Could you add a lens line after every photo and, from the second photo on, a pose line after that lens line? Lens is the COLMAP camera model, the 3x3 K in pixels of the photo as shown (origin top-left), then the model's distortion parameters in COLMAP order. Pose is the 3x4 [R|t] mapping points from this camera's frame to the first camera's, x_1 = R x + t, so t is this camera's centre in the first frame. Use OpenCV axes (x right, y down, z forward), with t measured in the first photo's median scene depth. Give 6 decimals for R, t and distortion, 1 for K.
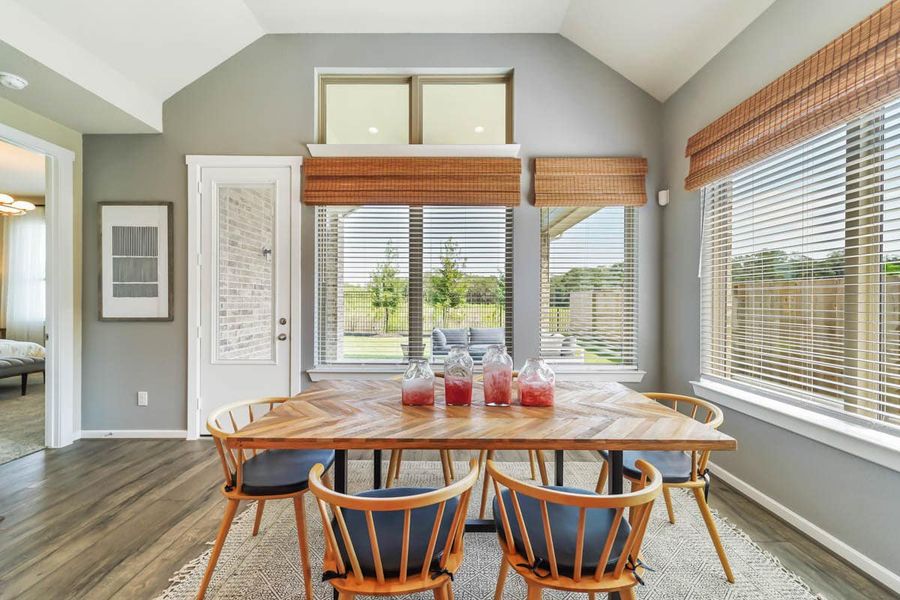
lens RADIAL K [[326.5, 0, 450.0], [0, 326.5, 300.0], [0, 0, 1]] dist [0.013182, 0.000031]
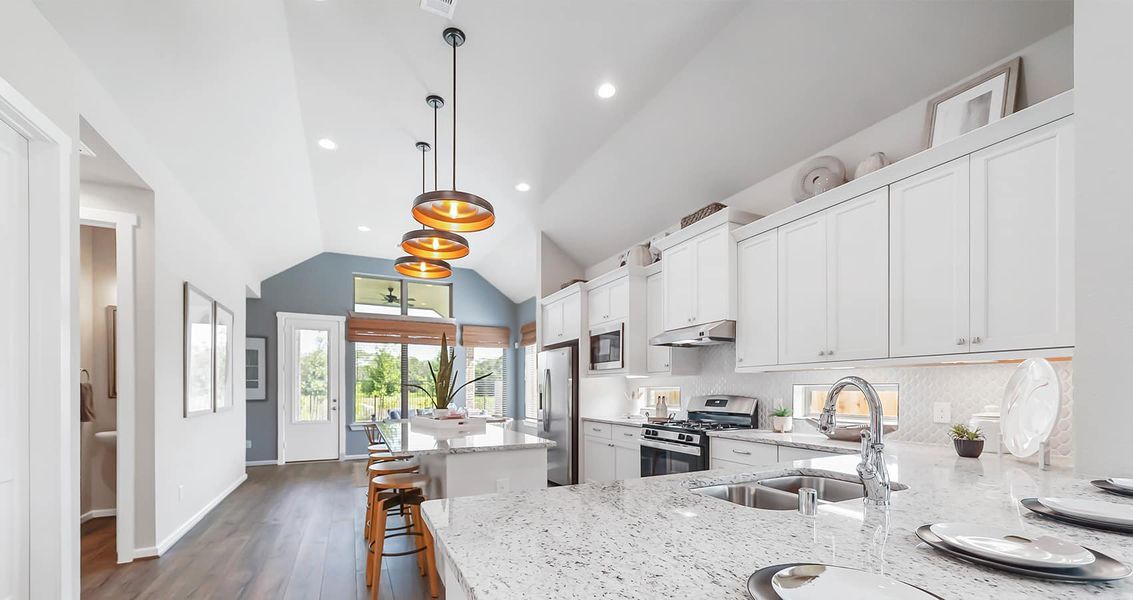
lens RADIAL K [[432.5, 0, 555.8], [0, 432.5, 391.1], [0, 0, 1]] dist [-0.000060, 0.000010]
pose [[0.895702, -0.007337, 0.444595, -0.475673], [0.003506, 0.999949, 0.009438, -0.010043], [-0.444641, -0.006894, 0.895682, -1.883441]]
